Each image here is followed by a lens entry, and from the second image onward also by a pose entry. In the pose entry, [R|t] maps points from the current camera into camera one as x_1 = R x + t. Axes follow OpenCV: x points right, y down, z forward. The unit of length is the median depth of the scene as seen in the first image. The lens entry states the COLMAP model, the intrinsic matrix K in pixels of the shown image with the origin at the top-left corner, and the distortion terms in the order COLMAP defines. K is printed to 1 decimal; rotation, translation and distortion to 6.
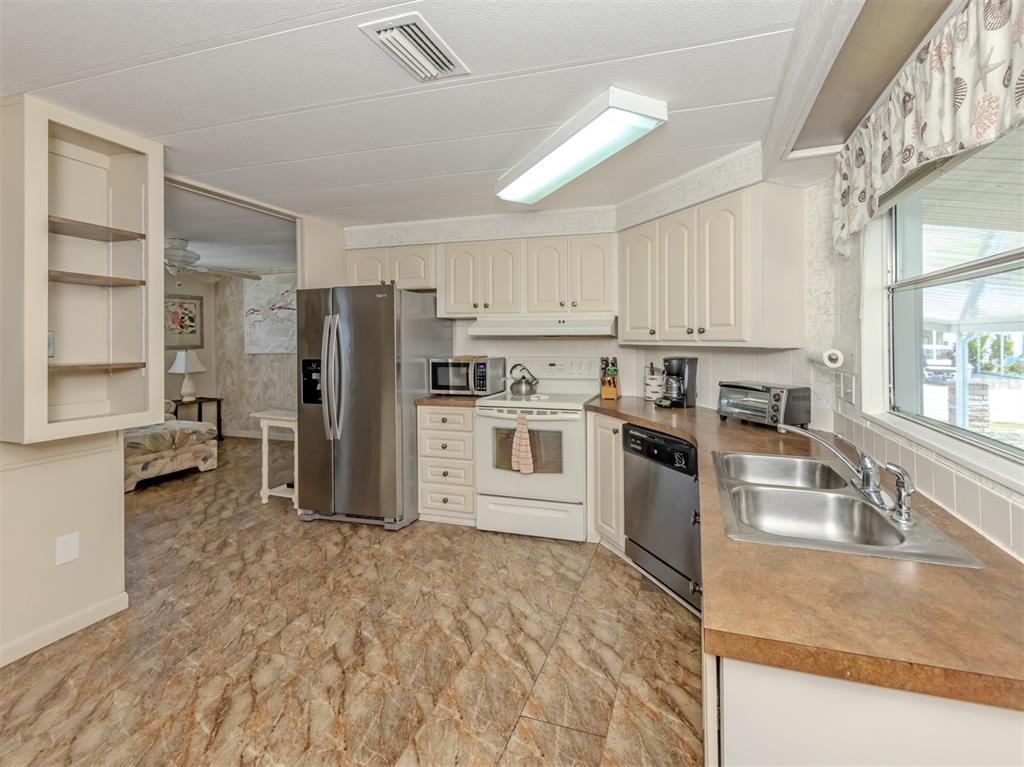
lens RADIAL K [[460.3, 0, 567.8], [0, 460.3, 331.1], [0, 0, 1]] dist [0.003061, -0.001130]
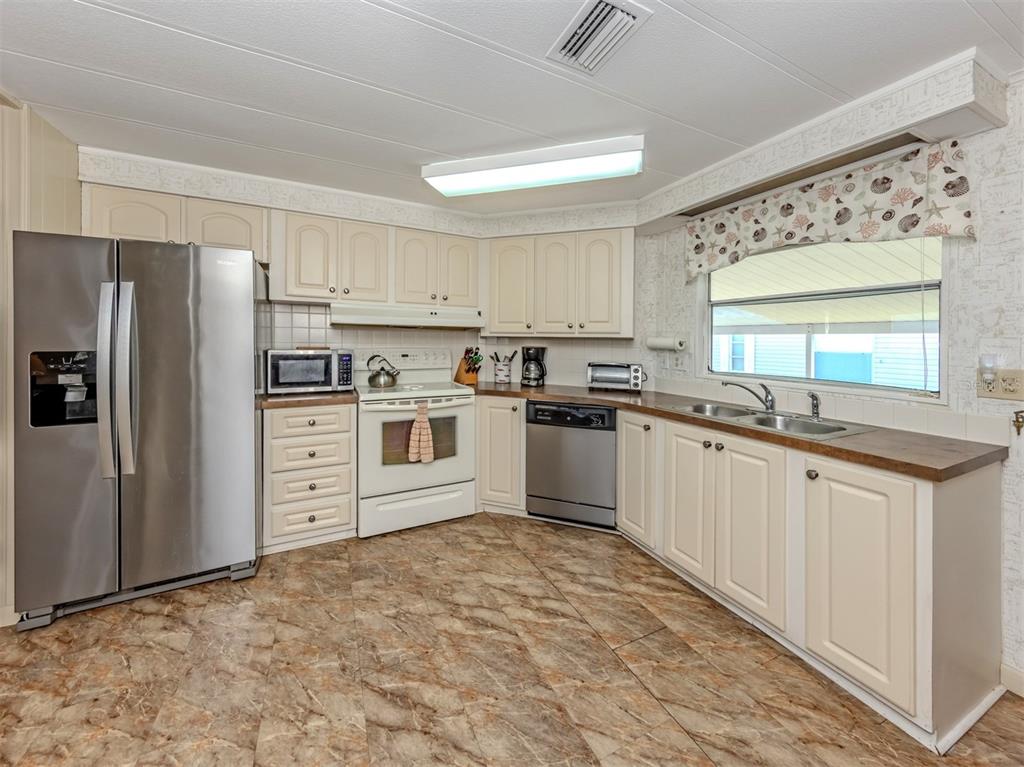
lens RADIAL K [[389.9, 0, 510.3], [0, 389.9, 335.2], [0, 0, 1]] dist [0.005549, -0.000575]
pose [[0.731973, 0.021510, 0.680994, -0.587677], [-0.022458, 0.999720, -0.007439, 0.038200], [-0.680964, -0.009849, 0.732251, 0.283030]]
